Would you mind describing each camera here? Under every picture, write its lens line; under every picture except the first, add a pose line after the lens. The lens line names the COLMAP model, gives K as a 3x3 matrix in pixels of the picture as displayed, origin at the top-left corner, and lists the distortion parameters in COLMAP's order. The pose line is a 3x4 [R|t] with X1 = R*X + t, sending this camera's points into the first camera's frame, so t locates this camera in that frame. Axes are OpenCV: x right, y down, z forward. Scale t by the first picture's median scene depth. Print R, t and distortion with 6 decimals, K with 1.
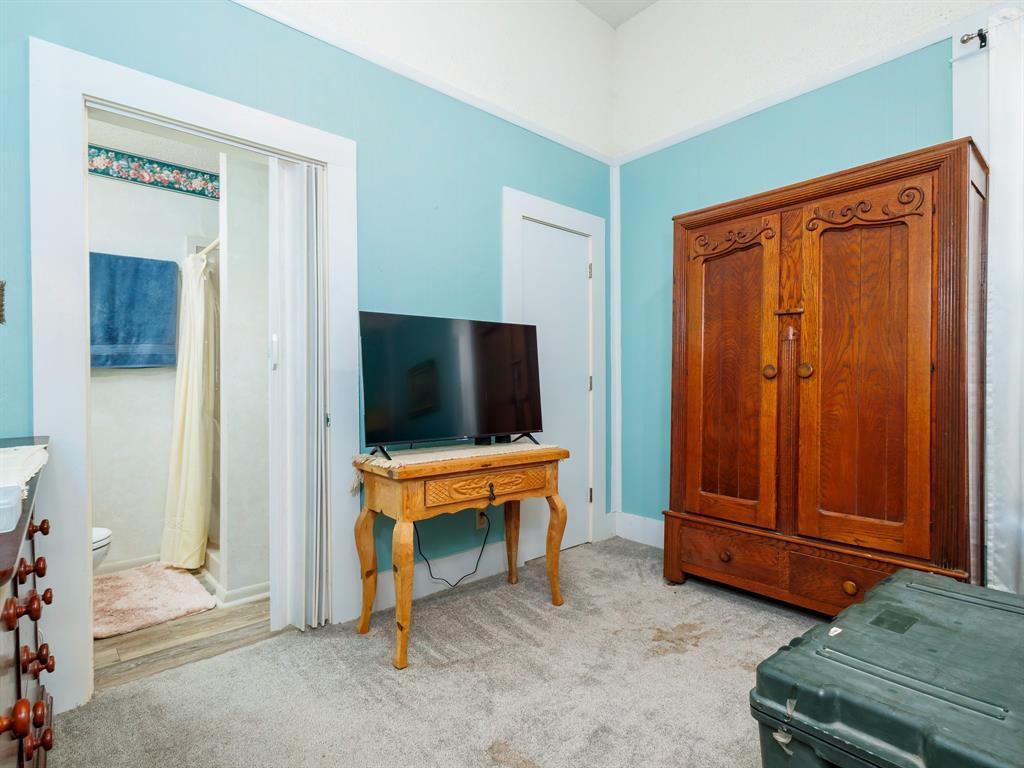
lens RADIAL K [[528.9, 0, 511.1], [0, 528.9, 386.2], [0, 0, 1]] dist [0.002386, -0.001938]
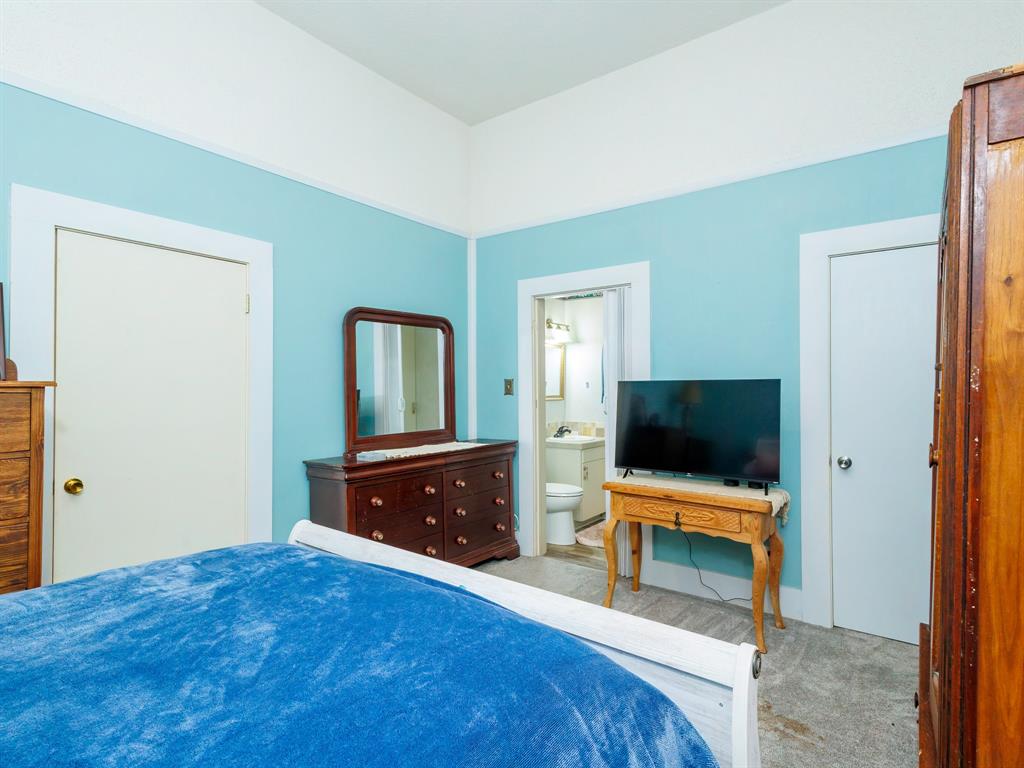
lens RADIAL K [[528.9, 0, 511.2], [0, 528.9, 385.6], [0, 0, 1]] dist [0.002386, -0.001938]
pose [[0.189926, 0.001971, -0.981796, 1.122710], [-0.003139, 0.999994, 0.001401, -0.120014], [0.981793, 0.002816, 0.189931, 0.359211]]
